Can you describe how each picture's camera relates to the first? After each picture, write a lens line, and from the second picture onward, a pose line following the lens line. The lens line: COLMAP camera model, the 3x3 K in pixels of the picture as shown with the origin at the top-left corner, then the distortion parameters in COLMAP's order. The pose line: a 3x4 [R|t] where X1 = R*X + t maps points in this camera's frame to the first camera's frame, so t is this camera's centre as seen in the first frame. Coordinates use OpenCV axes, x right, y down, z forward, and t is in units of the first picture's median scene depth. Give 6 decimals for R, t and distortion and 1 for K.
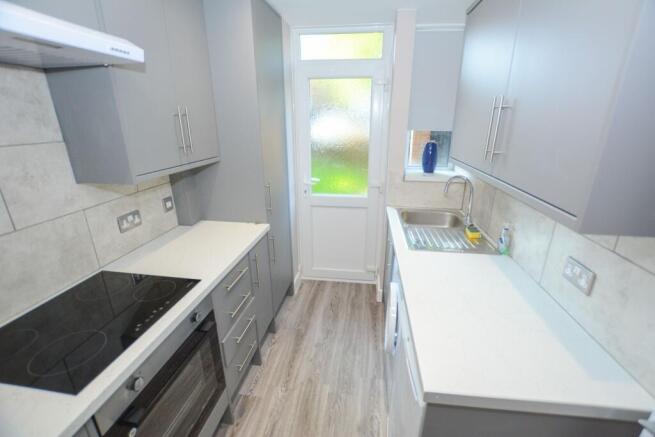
lens RADIAL K [[288.8, 0, 331.8], [0, 288.8, 218.4], [0, 0, 1]] dist [-0.001283, -0.000157]
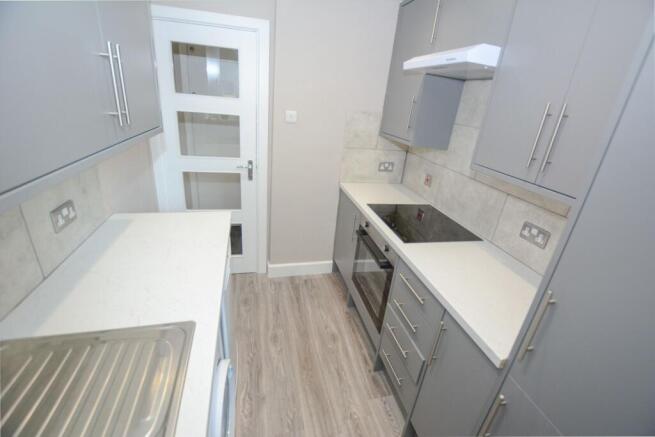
lens RADIAL K [[288.8, 0, 331.9], [0, 288.8, 214.9], [0, 0, 1]] dist [-0.001283, -0.000157]
pose [[-0.918413, 0.063761, -0.390450, 0.223855], [-0.220271, 0.737397, 0.638535, -0.451488], [0.328630, 0.672444, -0.663190, 1.282769]]
